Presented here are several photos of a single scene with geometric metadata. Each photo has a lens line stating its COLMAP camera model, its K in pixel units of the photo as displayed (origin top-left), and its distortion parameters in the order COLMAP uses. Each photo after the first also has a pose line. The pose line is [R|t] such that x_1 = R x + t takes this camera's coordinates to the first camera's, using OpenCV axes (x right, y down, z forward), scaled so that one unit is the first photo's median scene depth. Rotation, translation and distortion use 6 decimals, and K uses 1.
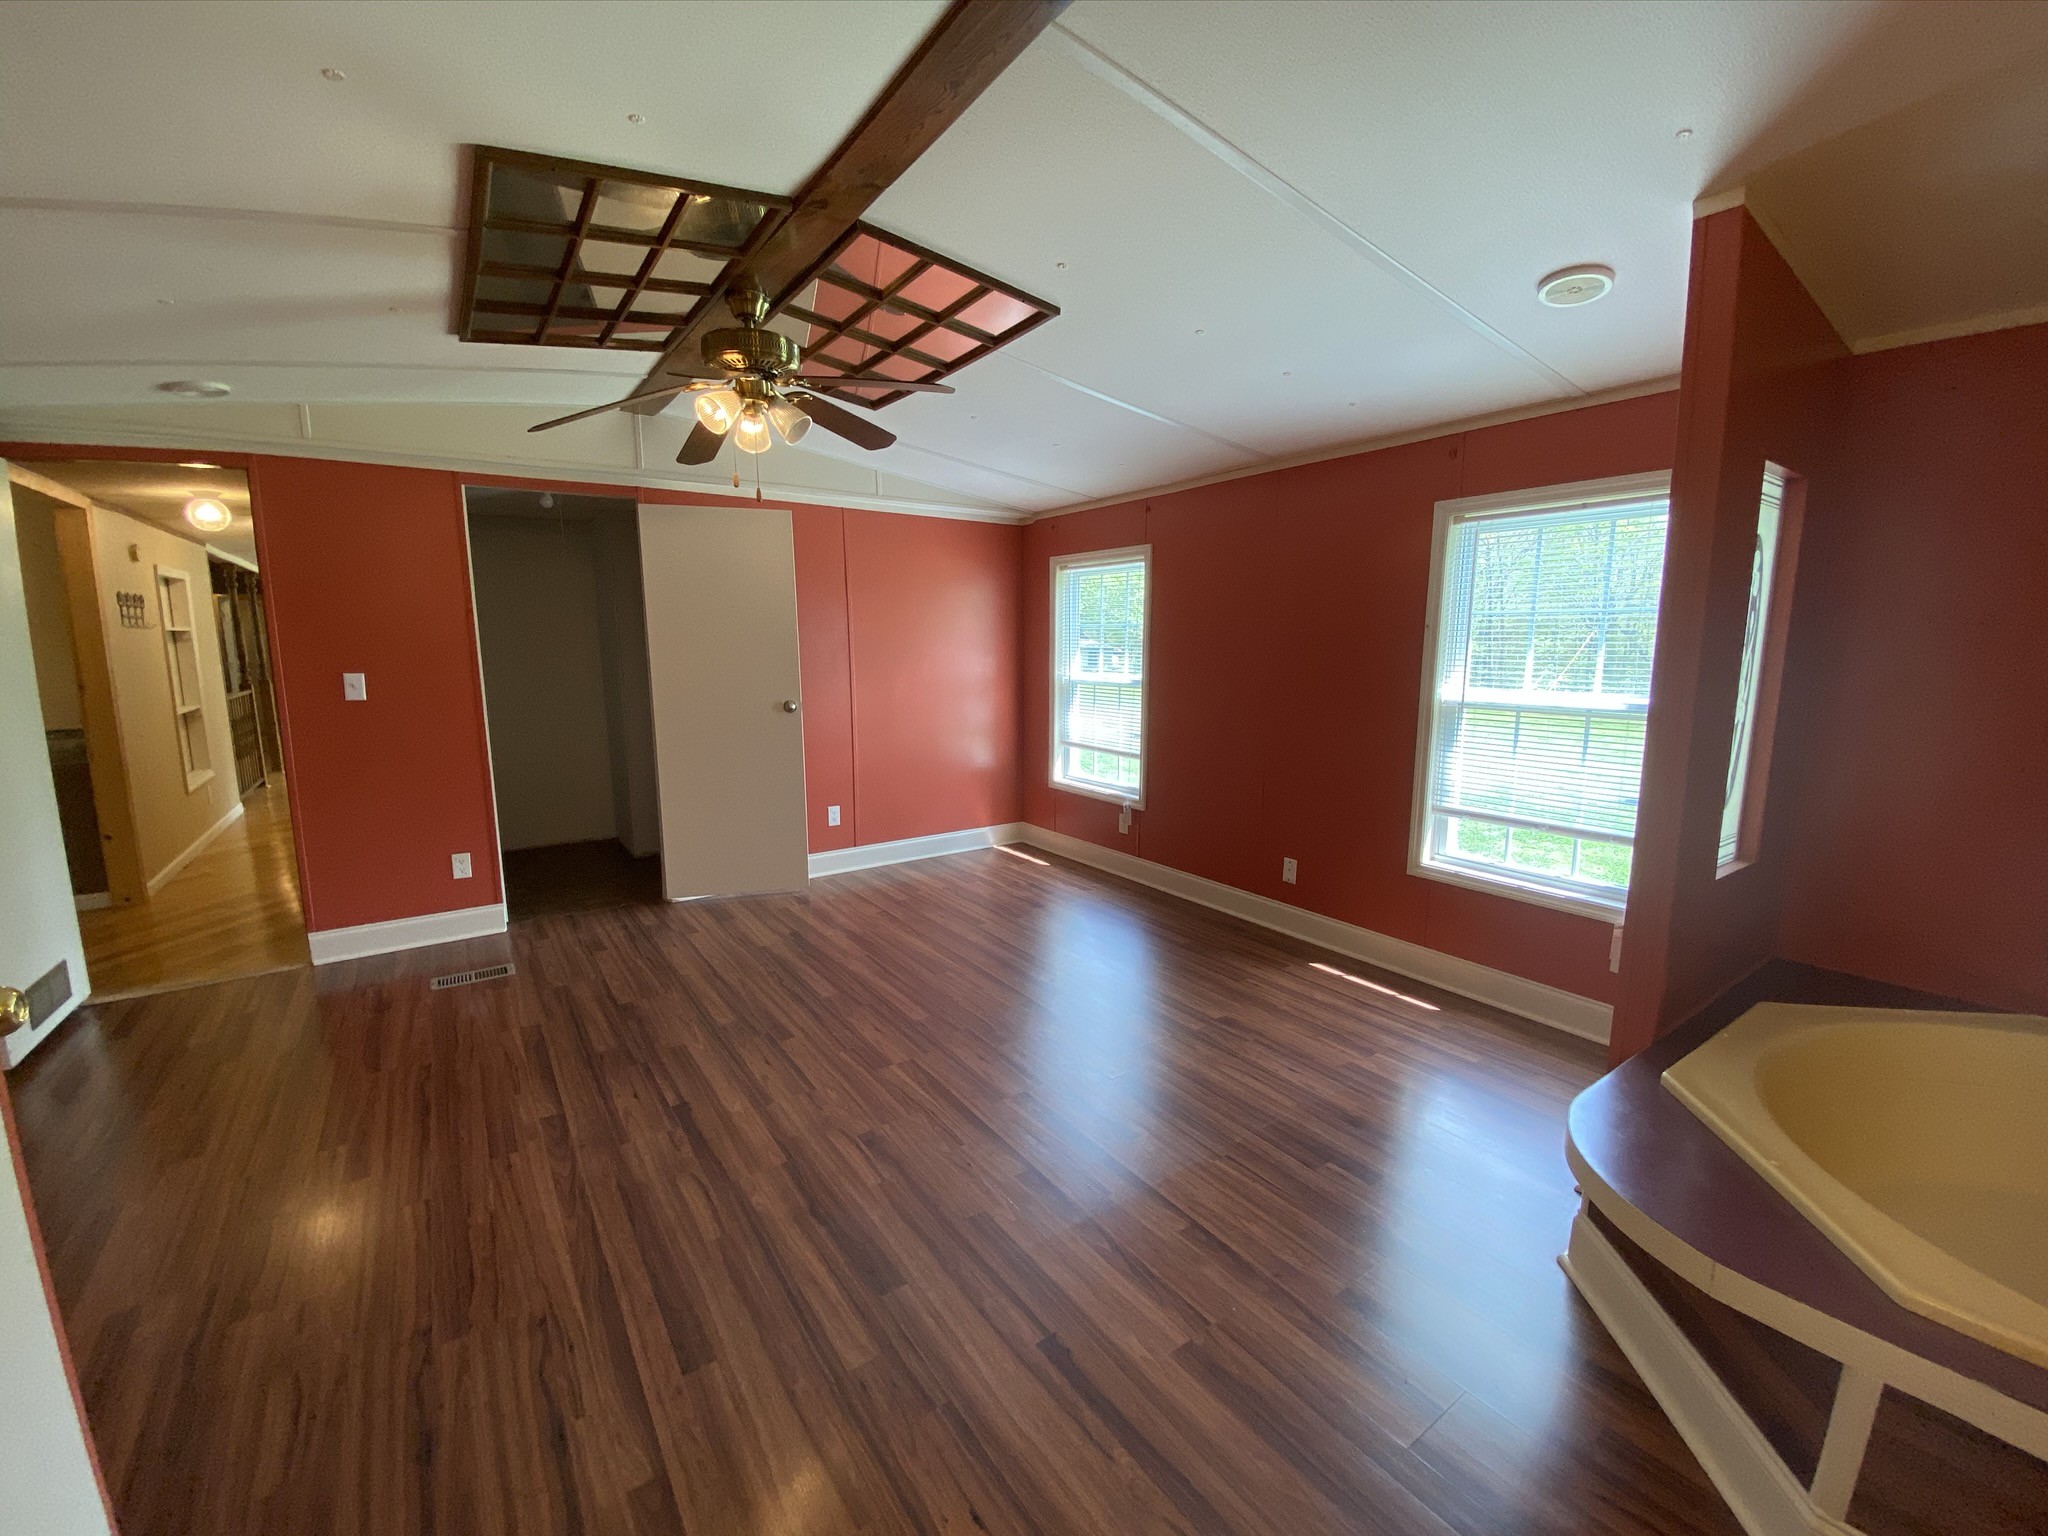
lens RADIAL K [[837.5, 0, 1021.8], [0, 837.5, 764.7], [0, 0, 1]] dist [0.001767, -0.001283]
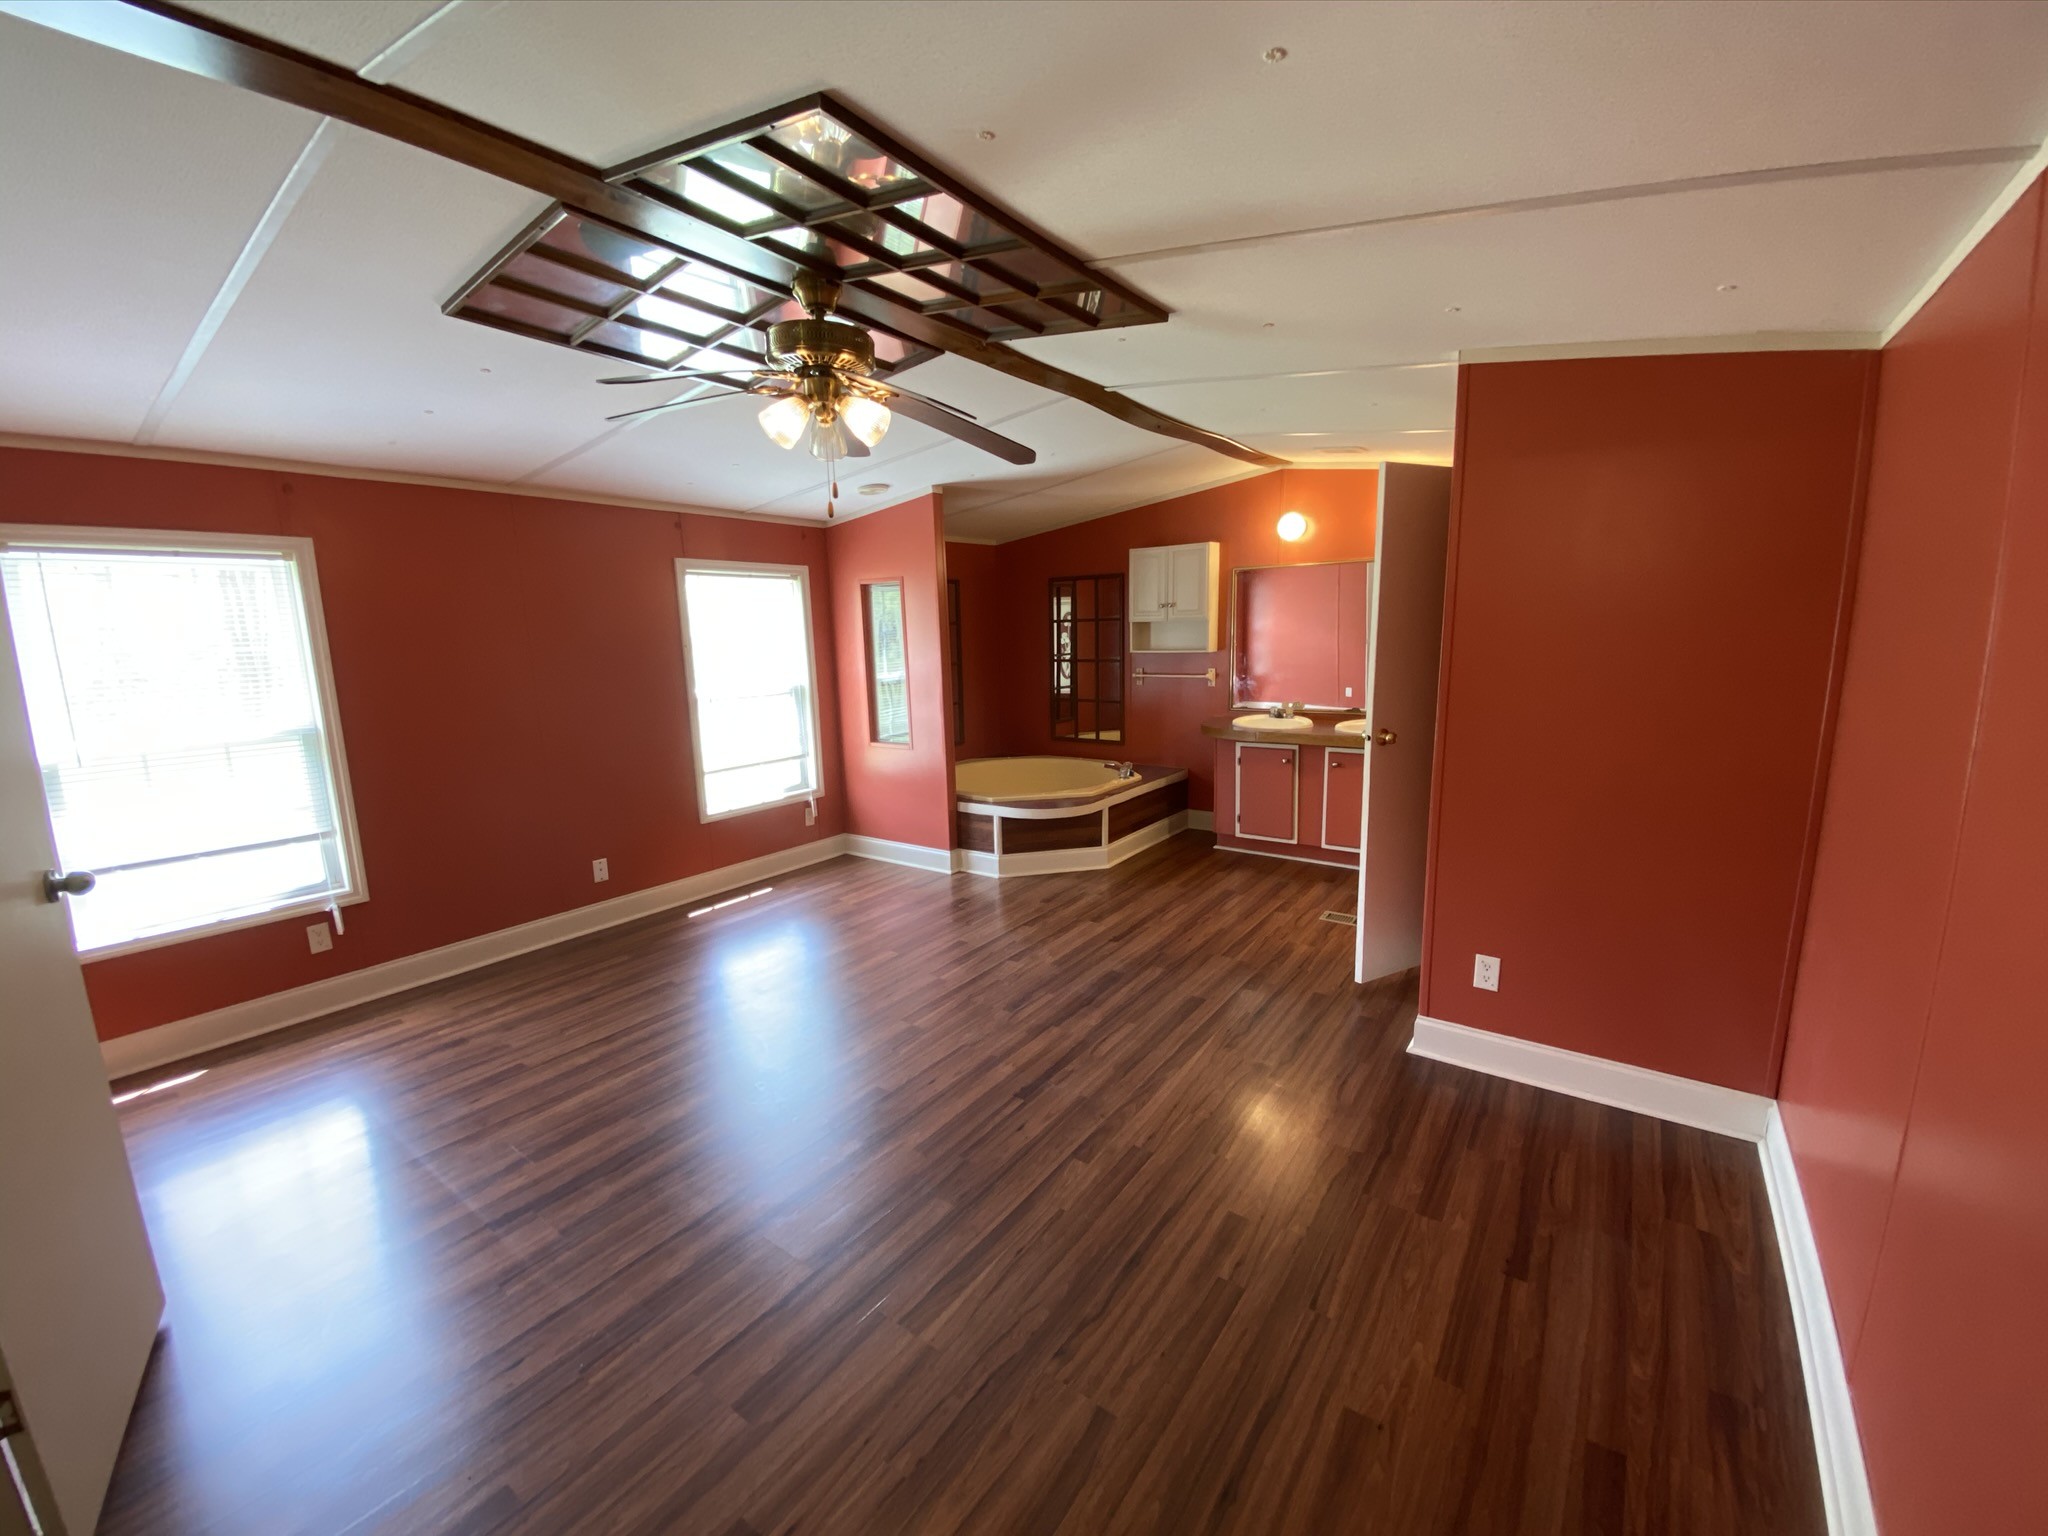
lens RADIAL K [[837.5, 0, 1022.2], [0, 837.5, 769.6], [0, 0, 1]] dist [0.001767, -0.001283]
pose [[-0.343984, -0.146554, 0.927468, -1.431690], [0.164661, 0.963023, 0.213243, -0.236937], [-0.924425, 0.226070, -0.307133, 1.318266]]
